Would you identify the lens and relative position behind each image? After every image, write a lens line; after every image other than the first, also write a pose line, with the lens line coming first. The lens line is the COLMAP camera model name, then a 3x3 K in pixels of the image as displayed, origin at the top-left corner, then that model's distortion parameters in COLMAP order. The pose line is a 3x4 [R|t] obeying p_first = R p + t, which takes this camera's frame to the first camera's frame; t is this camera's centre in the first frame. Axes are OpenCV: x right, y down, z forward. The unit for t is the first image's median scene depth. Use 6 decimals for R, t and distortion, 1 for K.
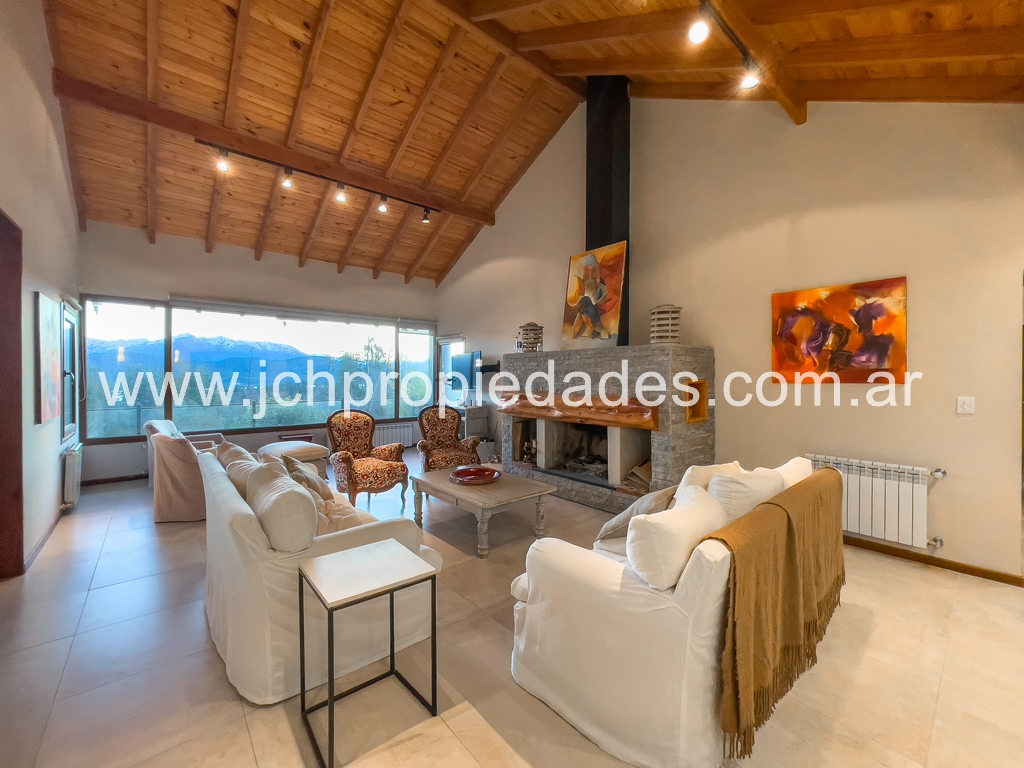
lens RADIAL K [[424.9, 0, 515.4], [0, 424.9, 382.8], [0, 0, 1]] dist [0.002761, 0.000533]
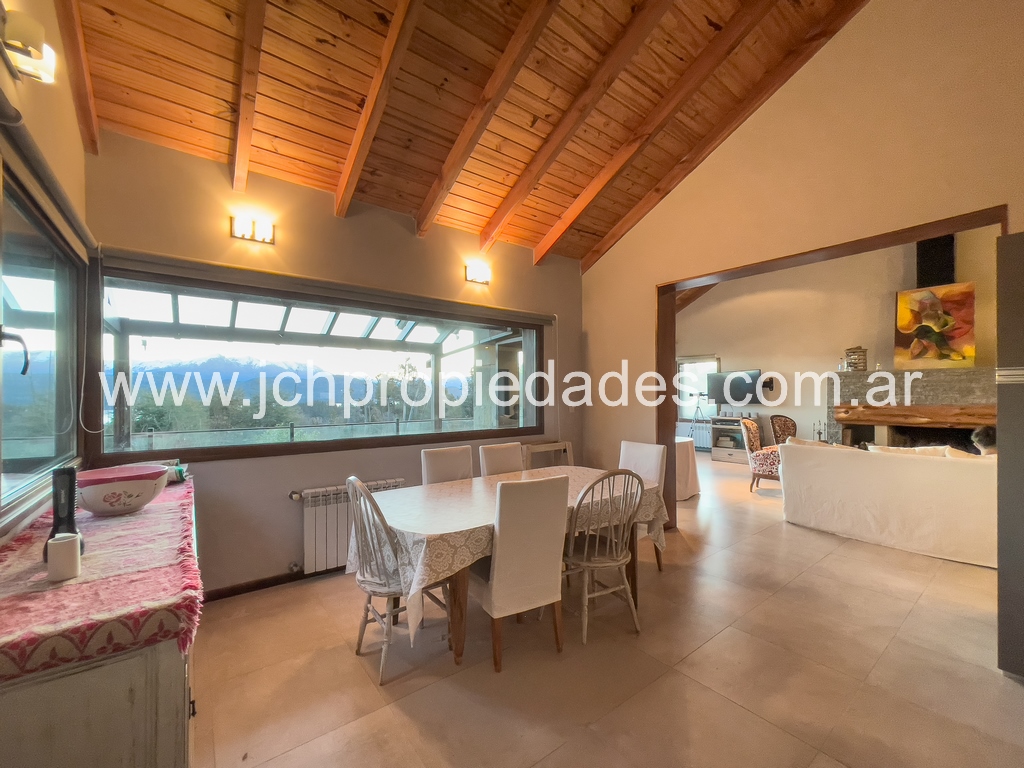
lens RADIAL K [[424.9, 0, 513.1], [0, 424.9, 390.9], [0, 0, 1]] dist [0.002761, 0.000533]
pose [[0.998739, -0.011100, -0.048965, -0.963582], [0.010185, 0.999770, -0.018893, -0.002773], [0.049163, 0.018370, 0.998622, -0.280160]]
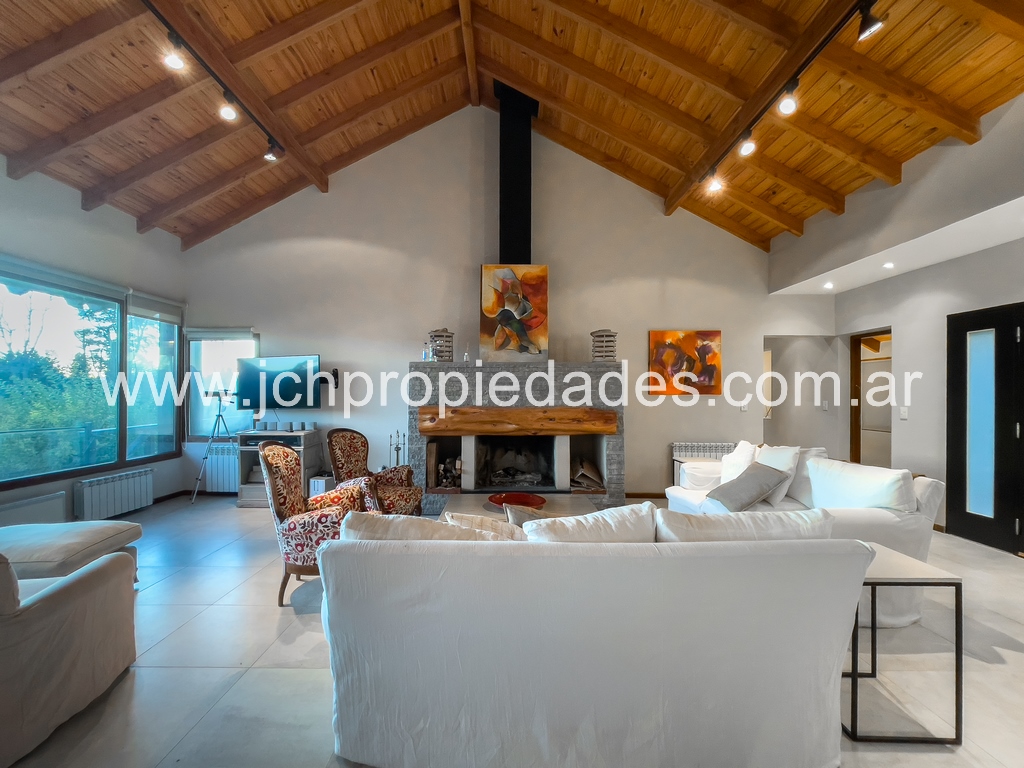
lens RADIAL K [[424.9, 0, 511.7], [0, 424.9, 395.3], [0, 0, 1]] dist [0.002761, 0.000533]
pose [[0.651243, -0.008905, 0.758817, -0.590766], [0.010321, 0.999943, 0.002876, -0.004156], [-0.758799, 0.005958, 0.651298, 0.343248]]
